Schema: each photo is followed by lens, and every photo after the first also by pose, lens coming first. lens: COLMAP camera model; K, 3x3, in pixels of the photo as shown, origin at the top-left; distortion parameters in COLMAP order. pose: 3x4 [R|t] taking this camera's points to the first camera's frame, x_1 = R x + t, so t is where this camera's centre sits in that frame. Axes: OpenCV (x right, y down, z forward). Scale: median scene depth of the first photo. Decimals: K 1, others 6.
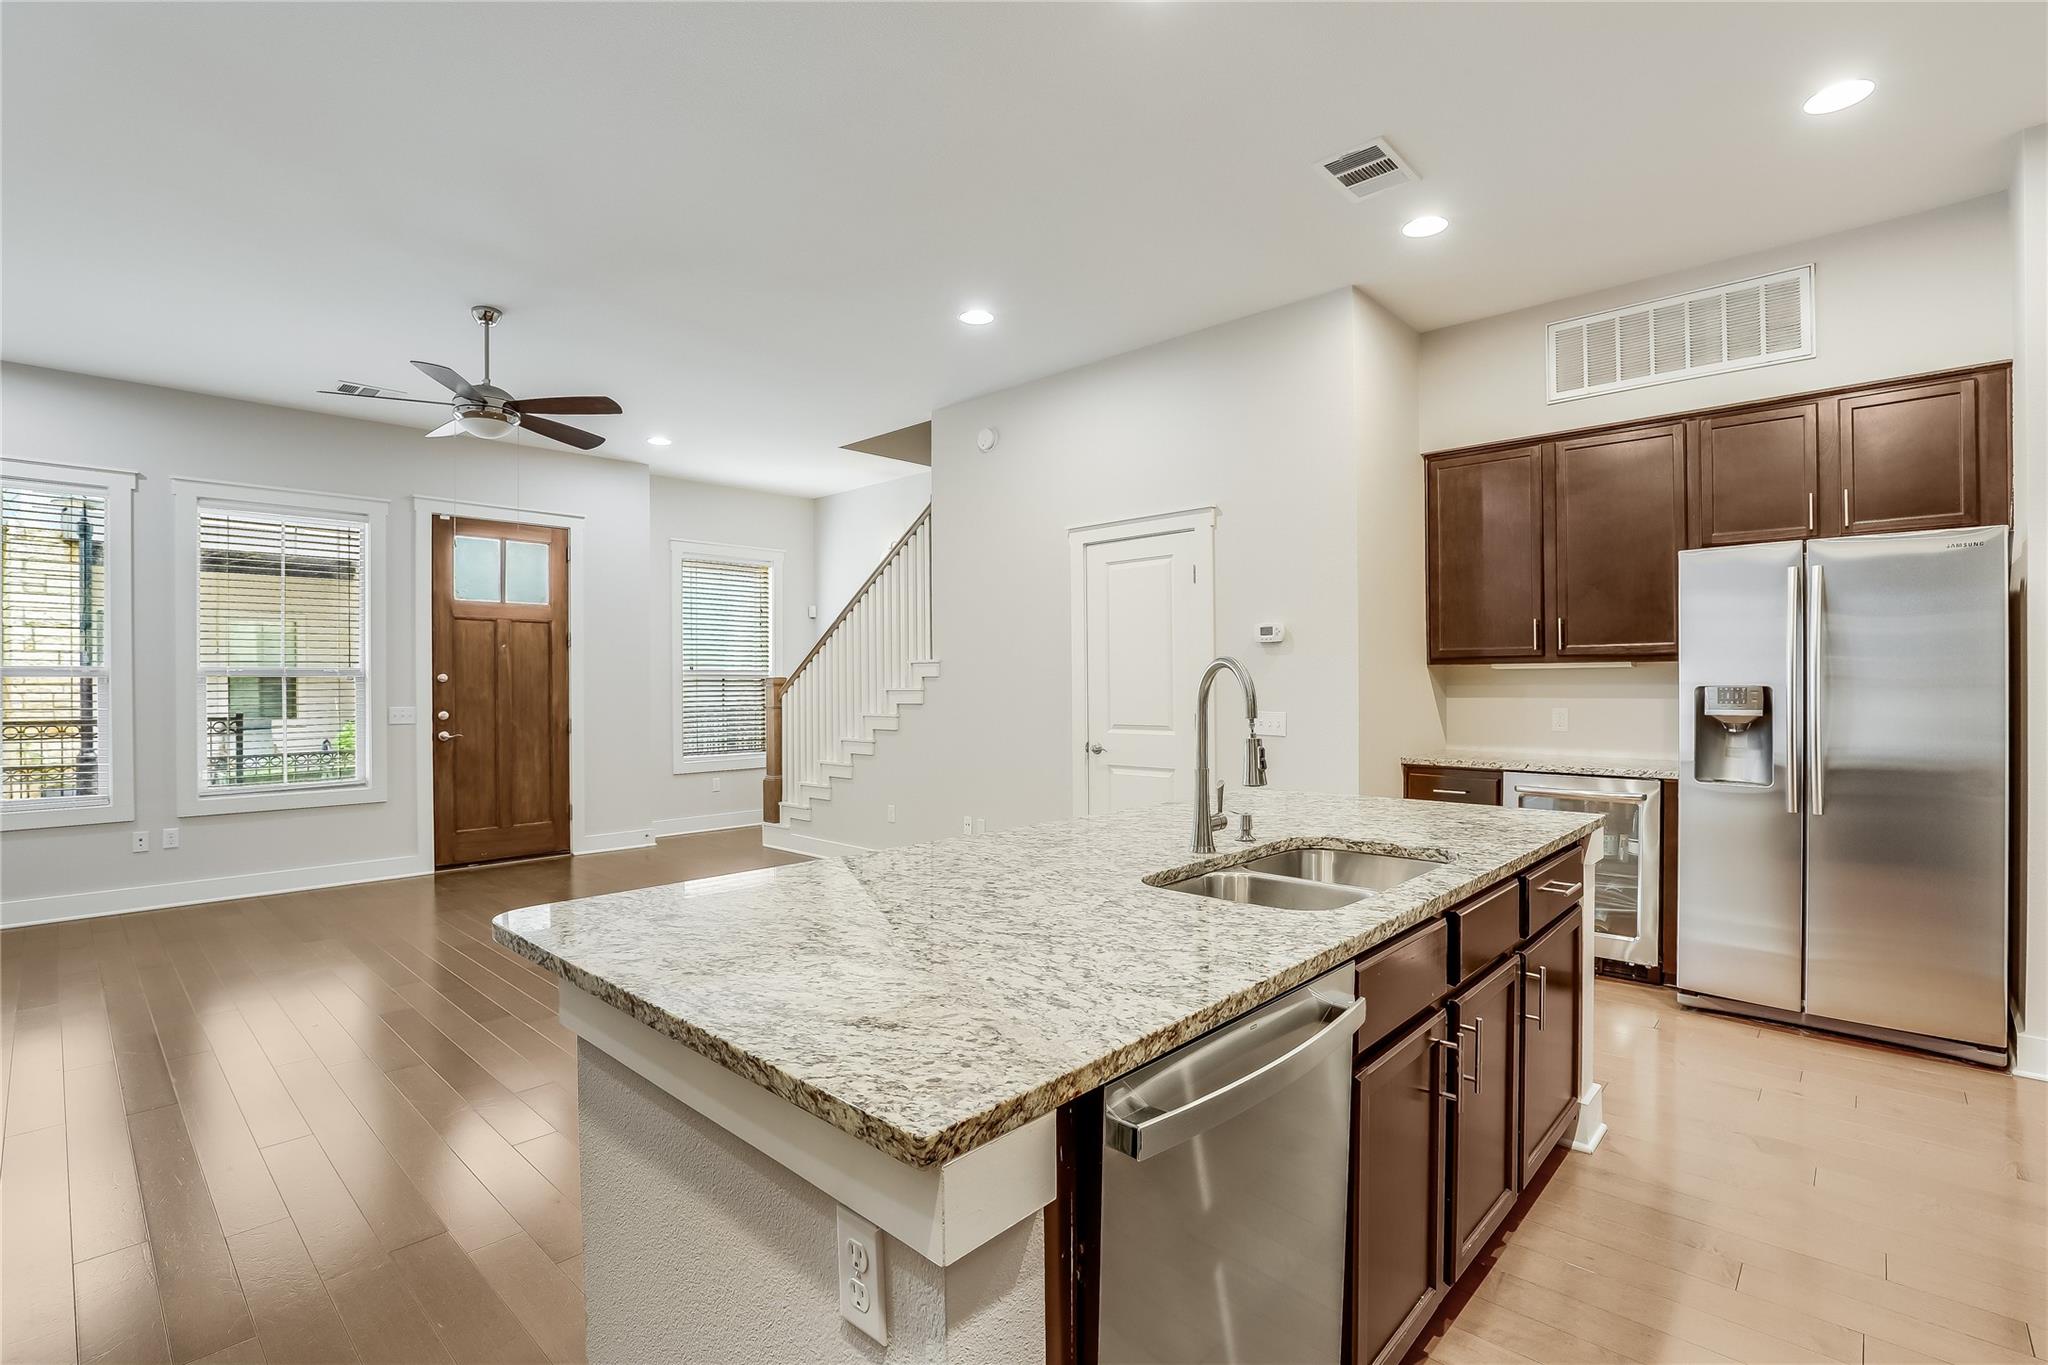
lens RADIAL K [[918.7, 0, 1010.5], [0, 918.7, 684.7], [0, 0, 1]] dist [-0.021594, -0.001550]
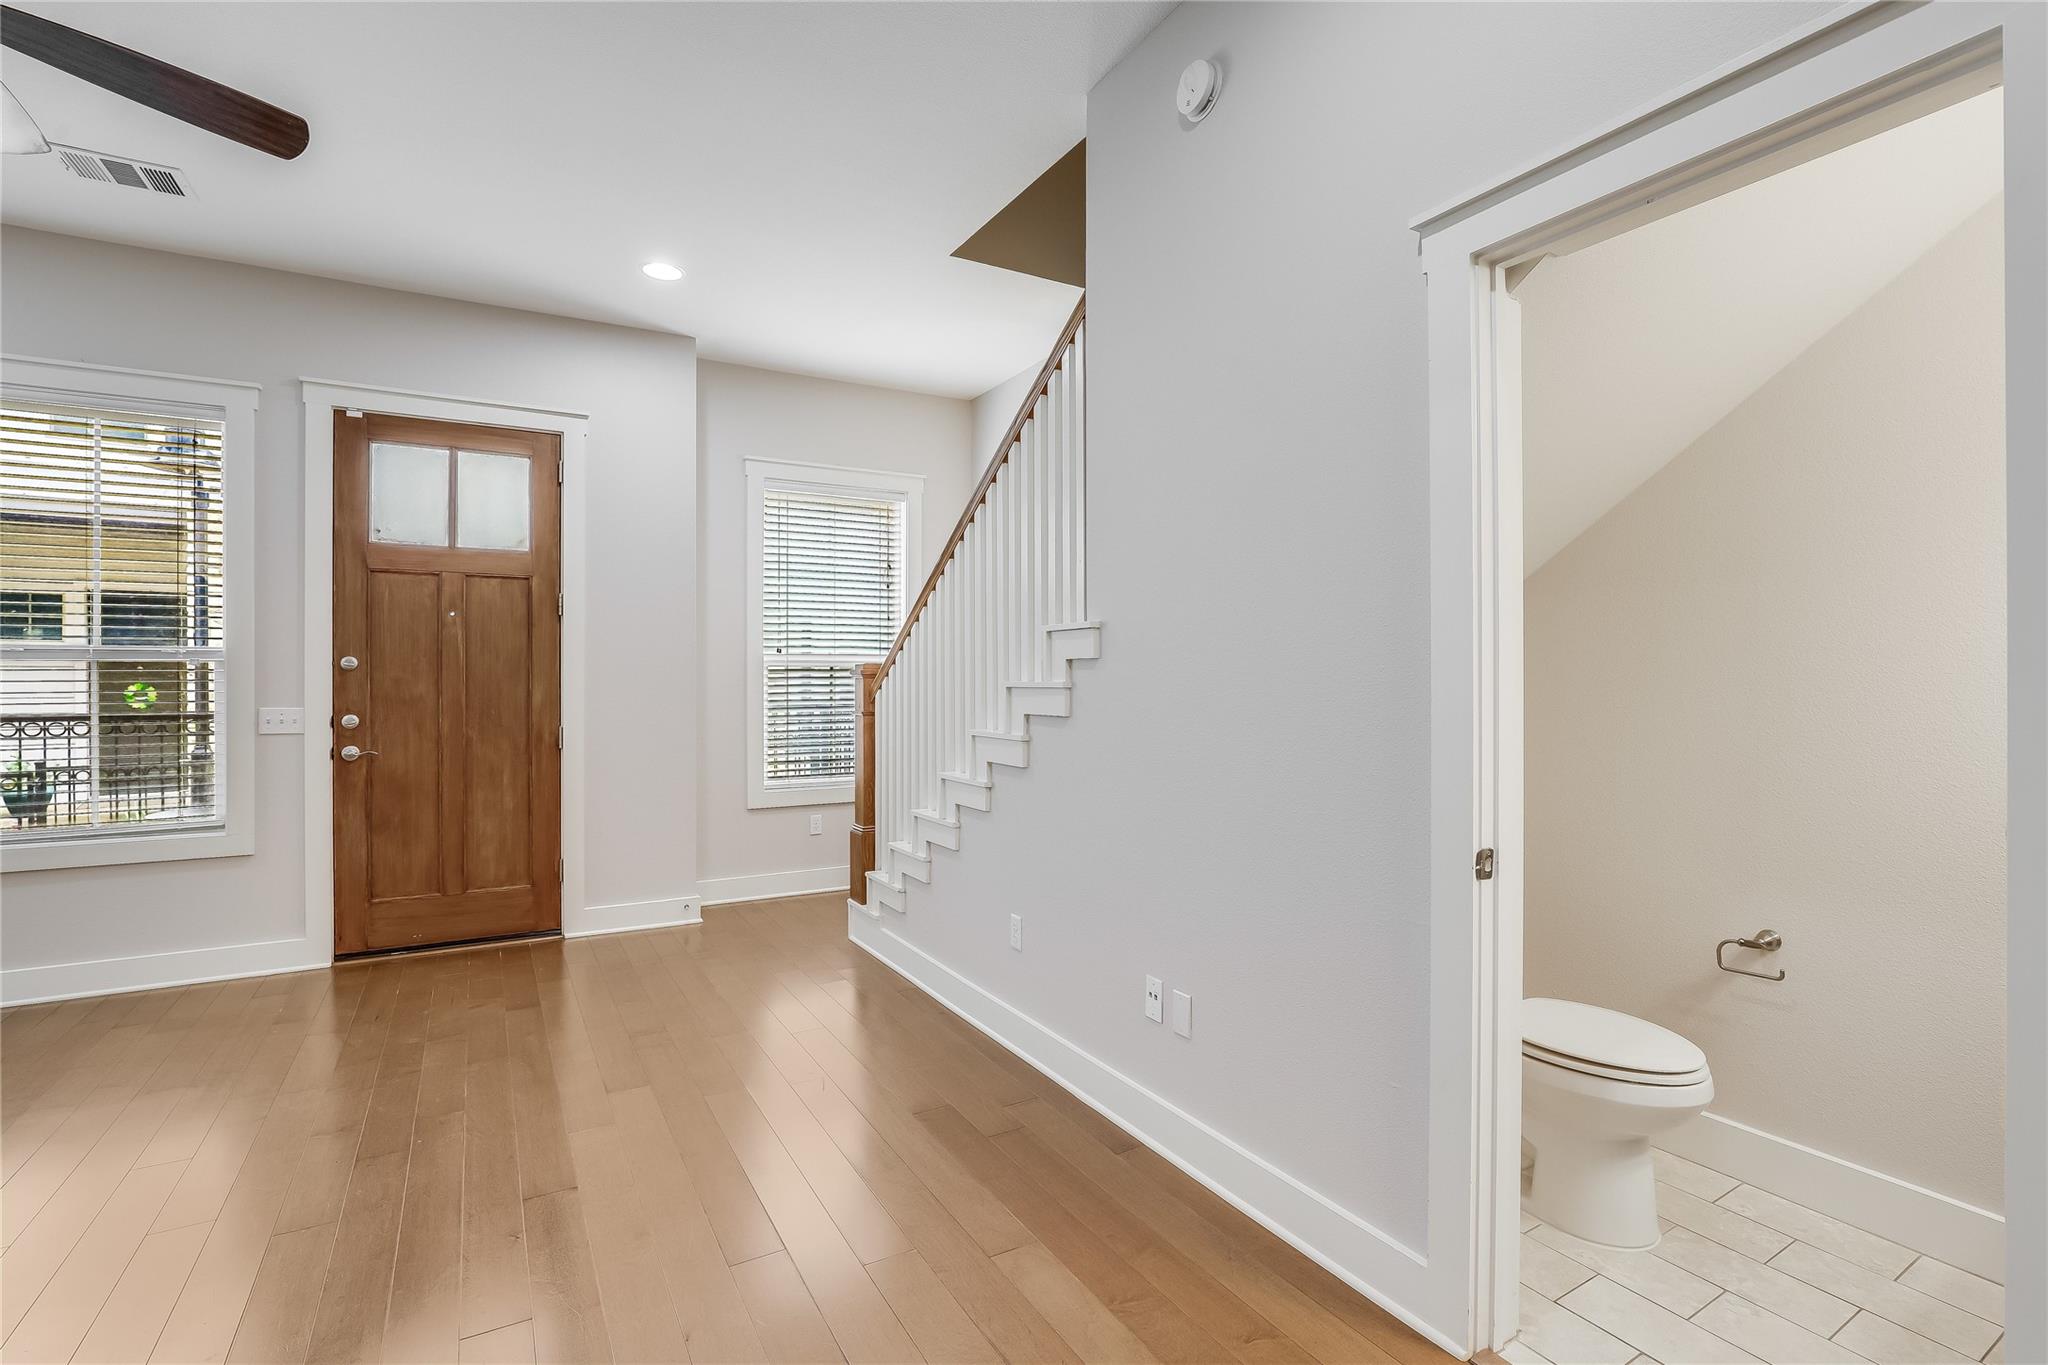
lens RADIAL K [[918.7, 0, 1025.2], [0, 918.7, 682.3], [0, 0, 1]] dist [-0.021594, -0.001550]
pose [[0.962010, 0.005723, -0.272953, 0.011781], [-0.004751, 0.999980, 0.004220, 0.001298], [0.272972, -0.002763, 0.962018, 0.503529]]
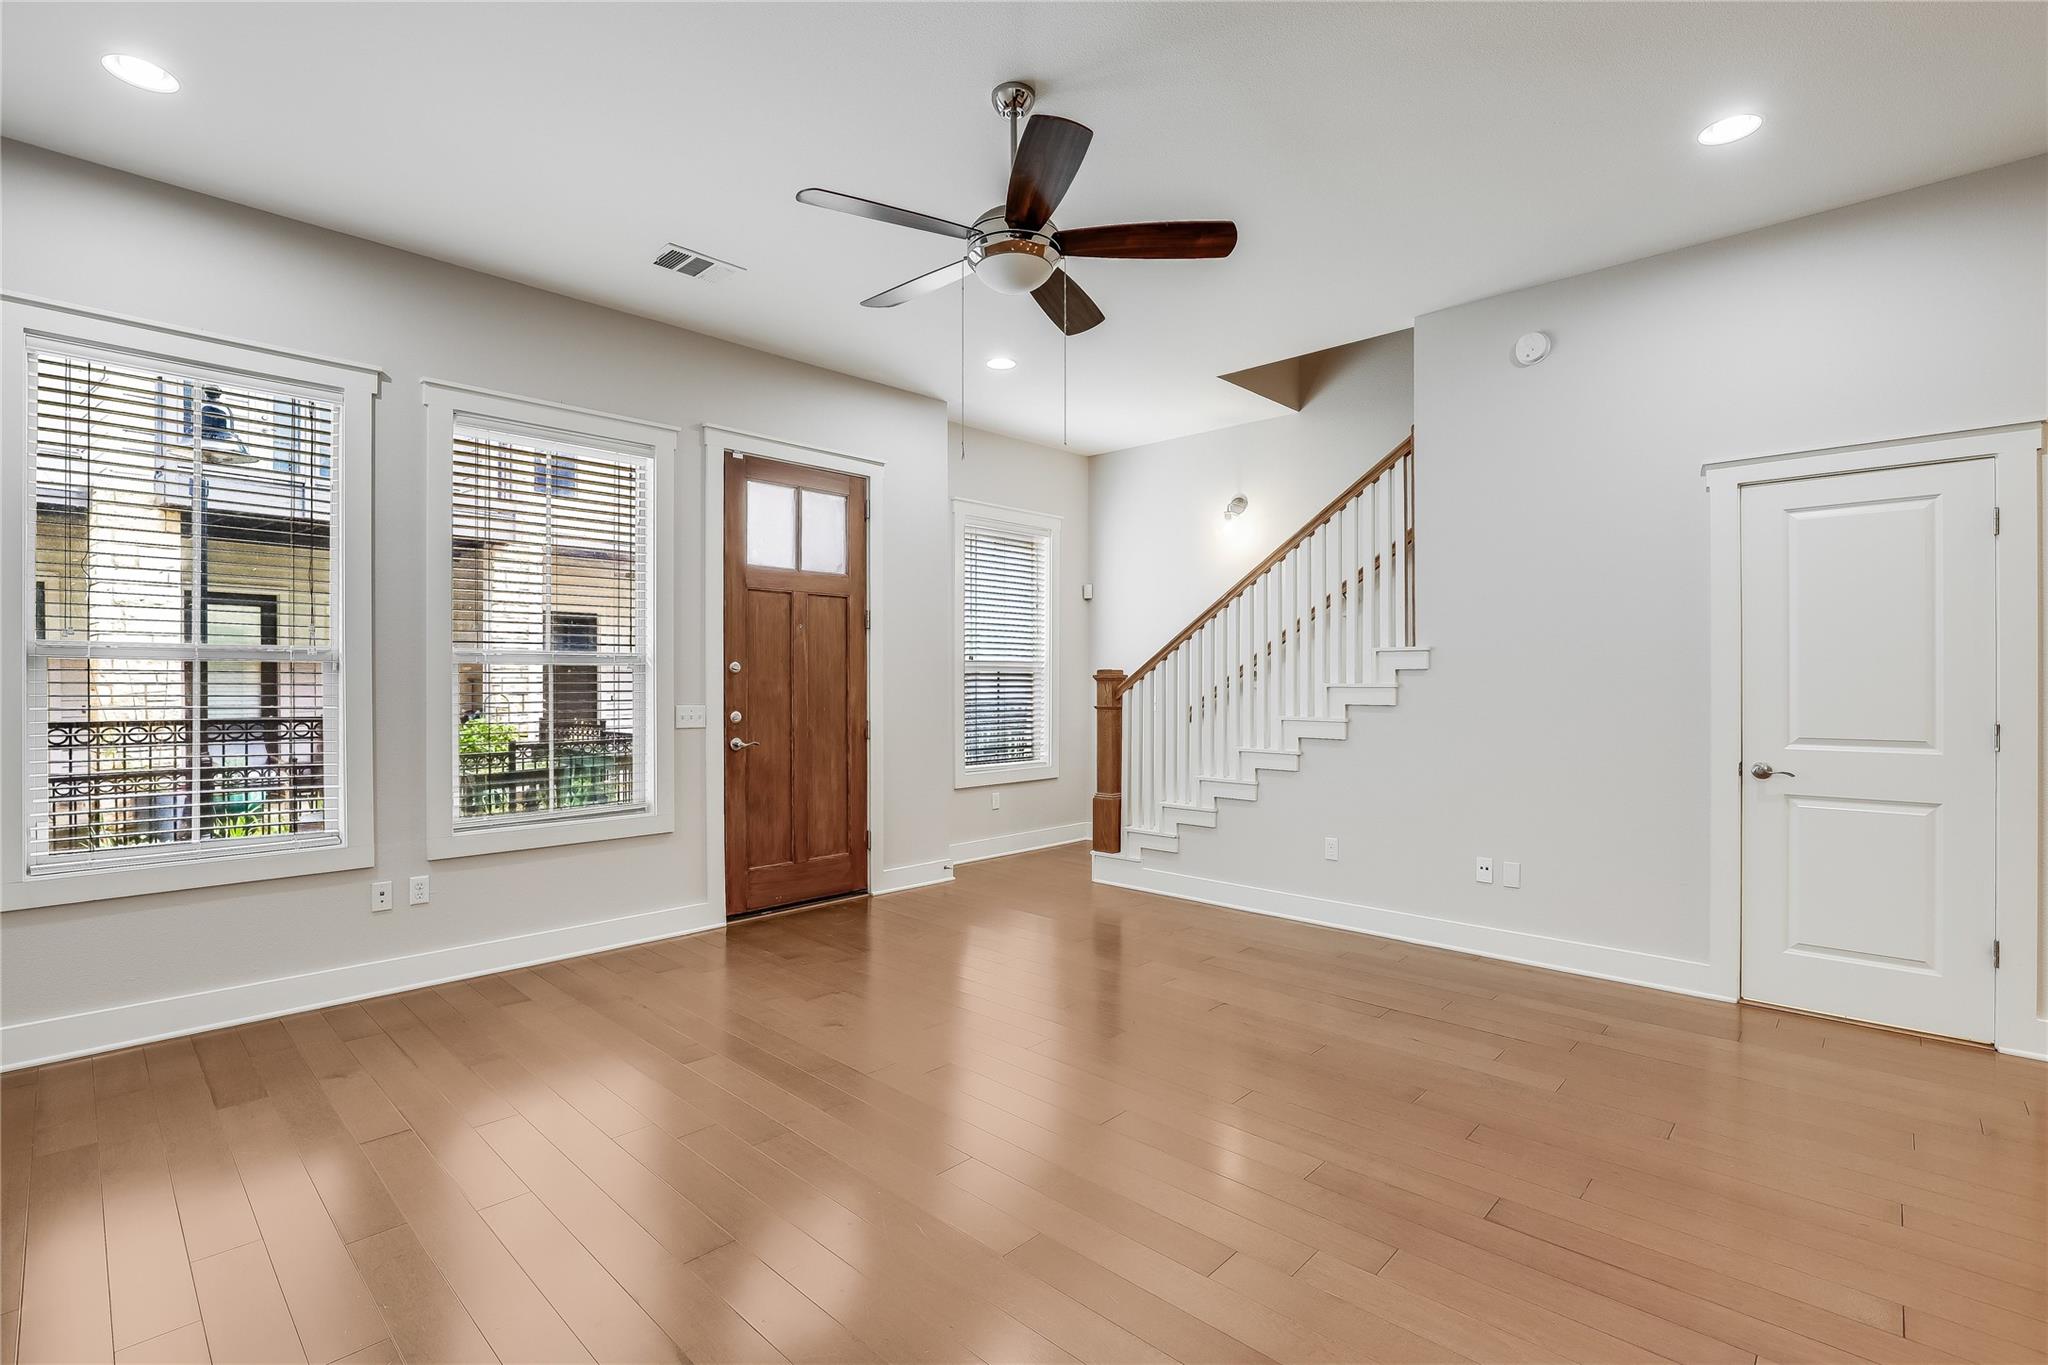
lens RADIAL K [[918.7, 0, 1031.6], [0, 918.7, 685.5], [0, 0, 1]] dist [-0.021594, -0.001550]
pose [[0.999984, 0.005738, 0.000129, -0.369564], [-0.005739, 0.999974, 0.004425, 0.002851], [-0.000104, -0.004426, 0.999990, 0.232563]]
